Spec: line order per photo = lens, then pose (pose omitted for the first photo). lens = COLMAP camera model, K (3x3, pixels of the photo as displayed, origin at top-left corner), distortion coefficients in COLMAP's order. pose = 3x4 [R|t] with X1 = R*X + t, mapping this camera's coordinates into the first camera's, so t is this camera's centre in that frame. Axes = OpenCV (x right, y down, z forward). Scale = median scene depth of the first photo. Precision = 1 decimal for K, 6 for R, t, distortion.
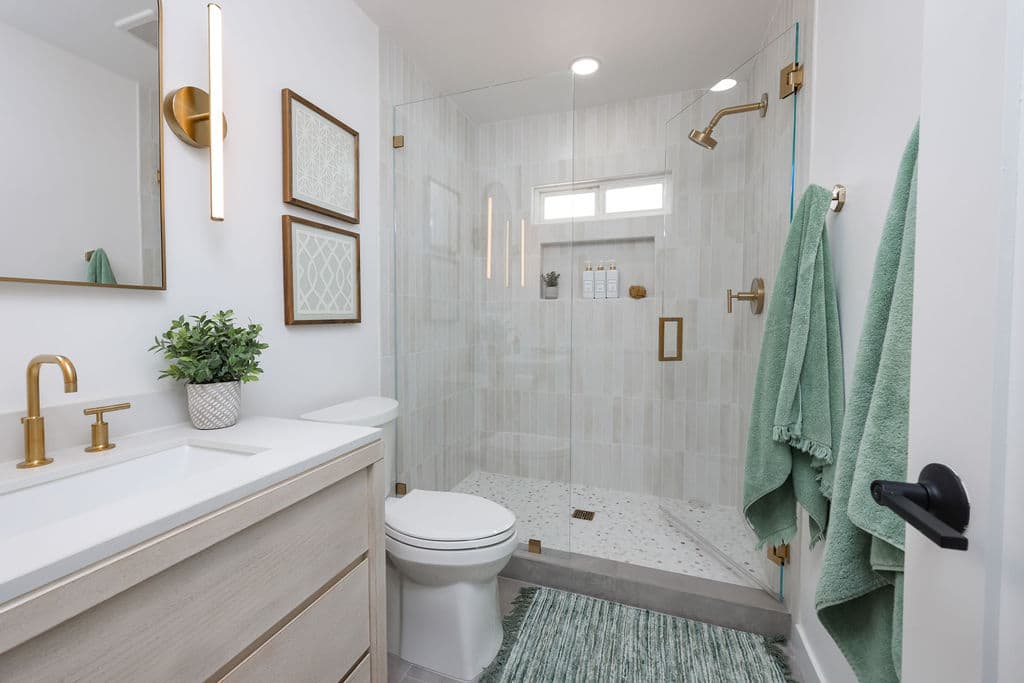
lens RADIAL K [[427.0, 0, 498.6], [0, 427.0, 334.3], [0, 0, 1]] dist [-0.003454, -0.000397]
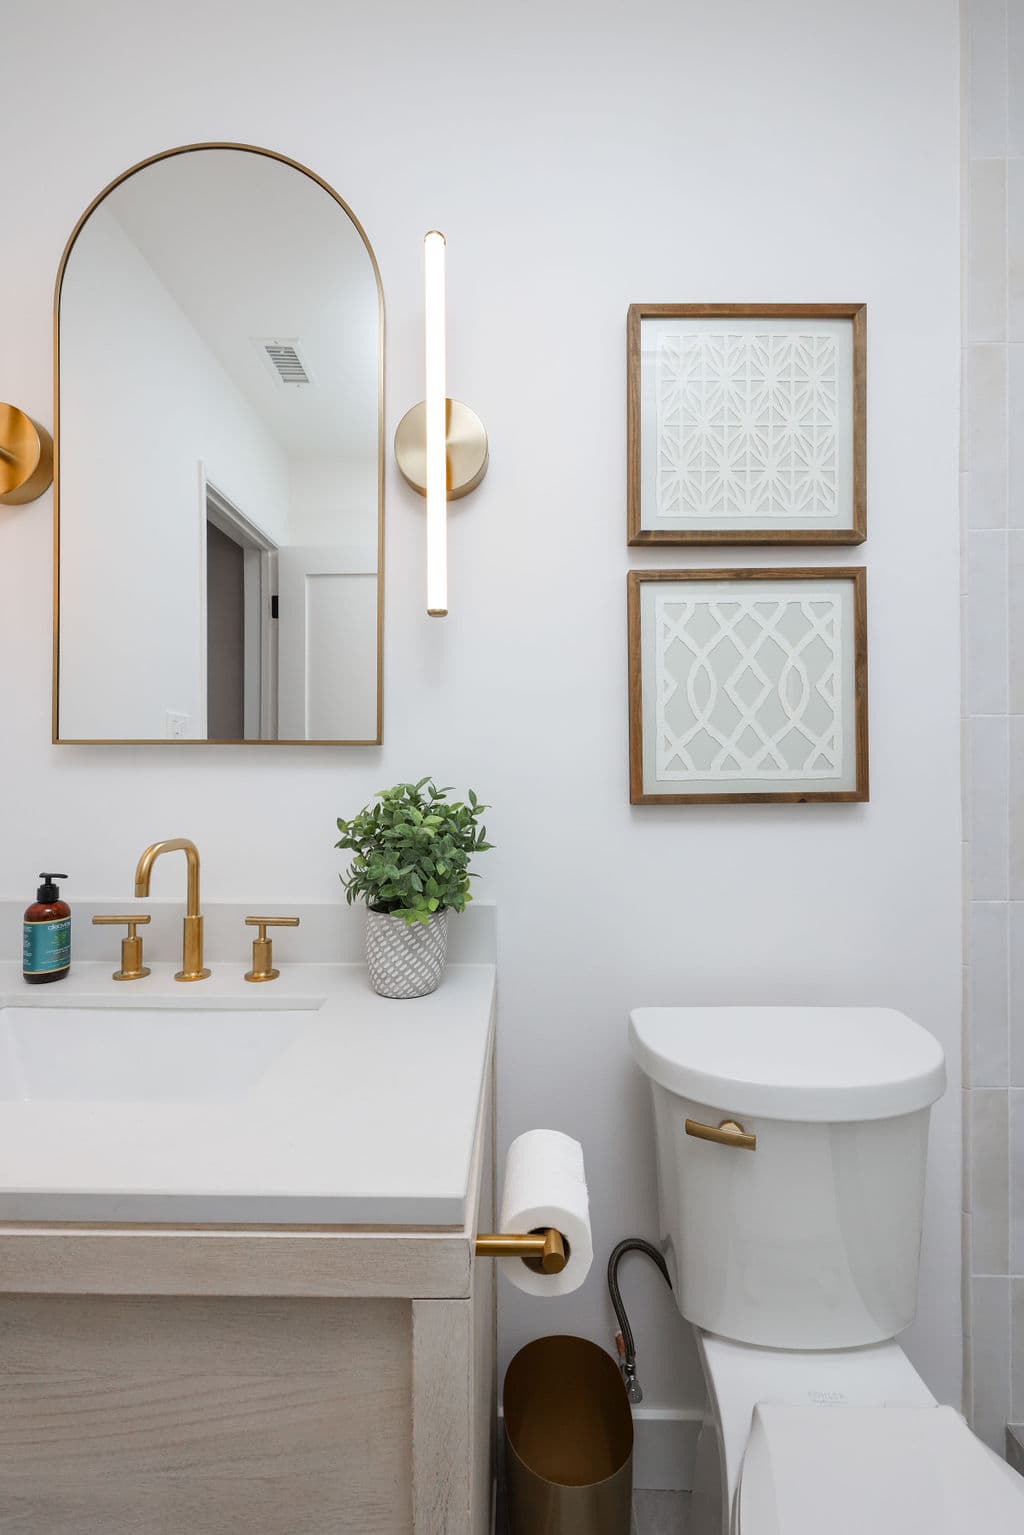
lens RADIAL K [[640.0, 0, 549.3], [0, 640.0, 757.0], [0, 0, 1]] dist [-0.003454, -0.000397]
pose [[0.338341, -0.005145, -0.941010, 0.125902], [-0.035279, 0.999213, -0.018147, -0.053157], [0.940362, 0.039338, 0.337893, 0.629023]]
